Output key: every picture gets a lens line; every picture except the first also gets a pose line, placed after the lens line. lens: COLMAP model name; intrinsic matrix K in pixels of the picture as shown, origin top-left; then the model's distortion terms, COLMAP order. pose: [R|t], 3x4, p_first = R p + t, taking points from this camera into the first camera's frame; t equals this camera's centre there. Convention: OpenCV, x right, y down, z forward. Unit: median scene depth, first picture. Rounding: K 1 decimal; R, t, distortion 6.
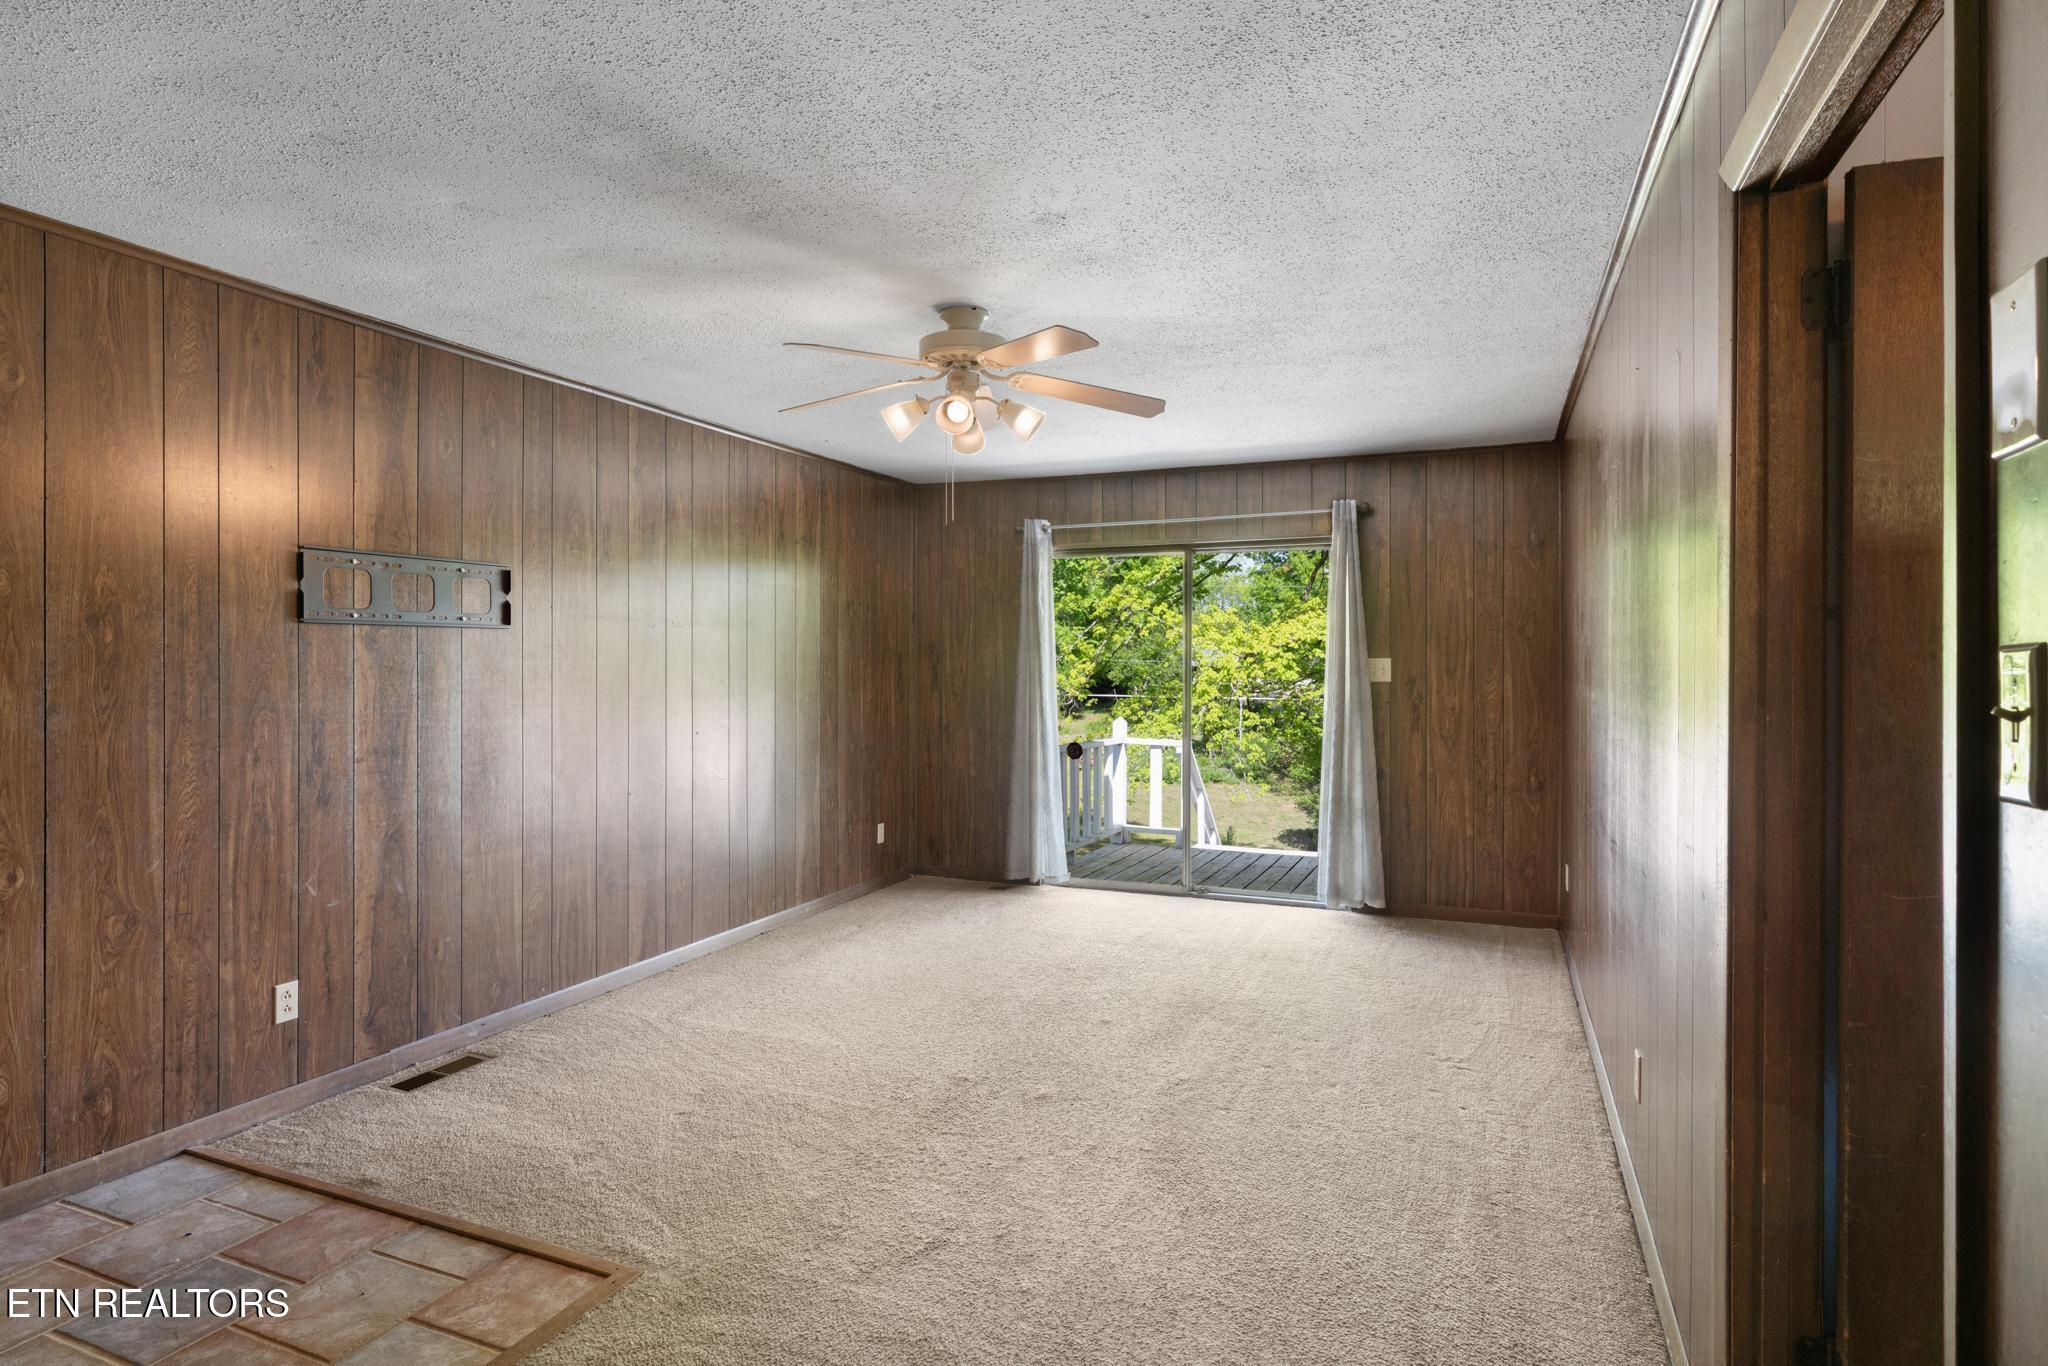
lens RADIAL K [[1125.4, 0, 1017.8], [0, 1125.4, 670.1], [0, 0, 1]] dist [-0.008861, -0.000641]
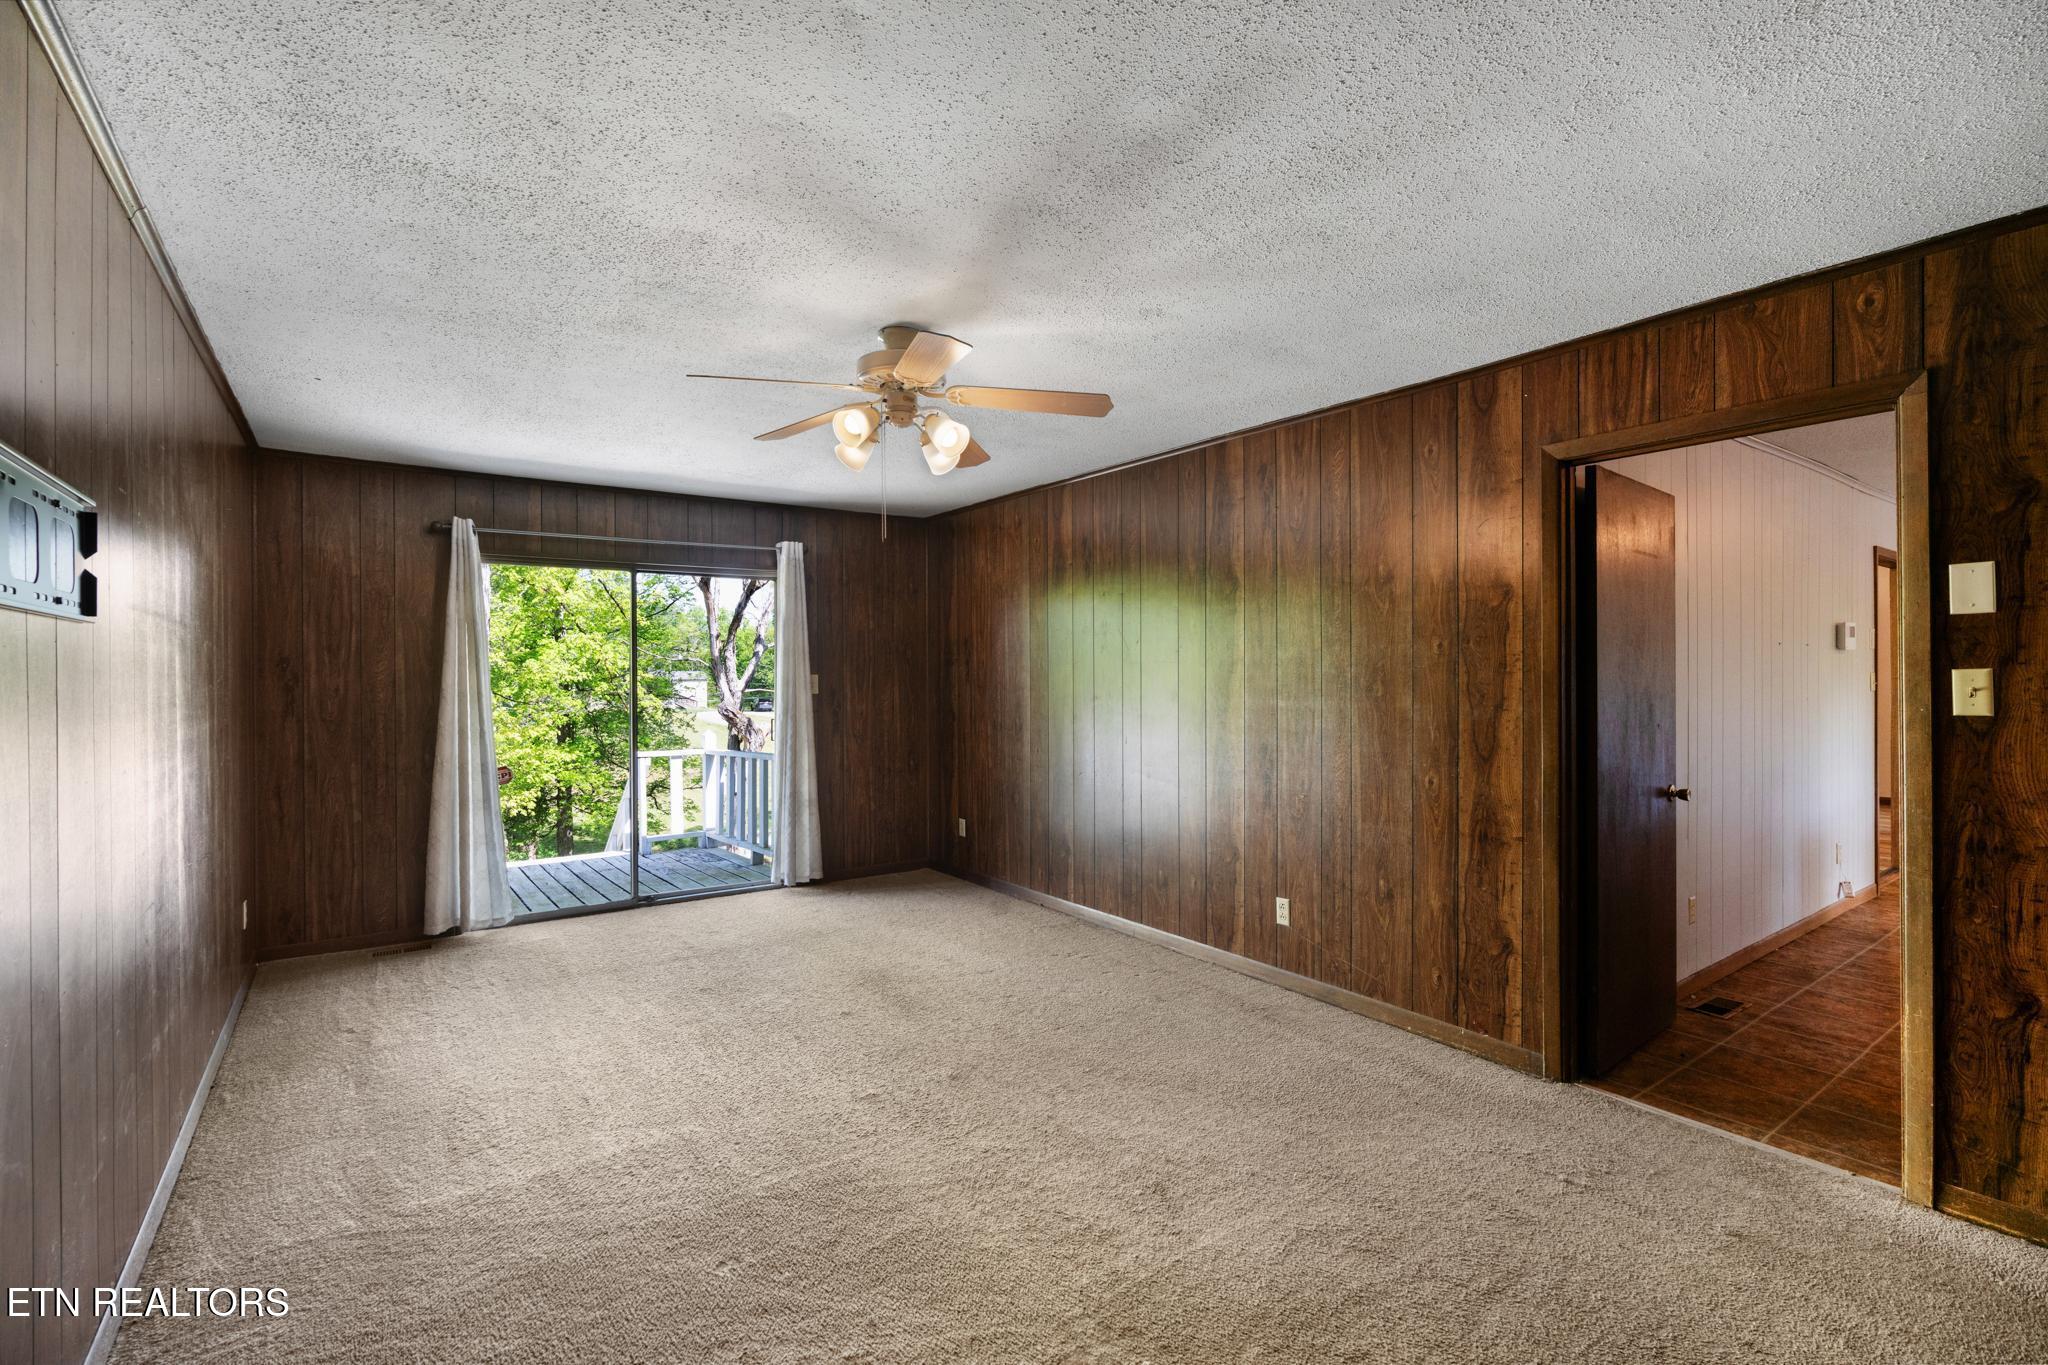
lens RADIAL K [[932.6, 0, 1021.6], [0, 932.6, 683.6], [0, 0, 1]] dist [-0.014932, 0.005069]
pose [[0.516121, -0.011603, 0.856437, -0.604741], [0.012214, 0.999906, 0.006186, -0.006052], [-0.856429, 0.007268, 0.516214, 0.402514]]
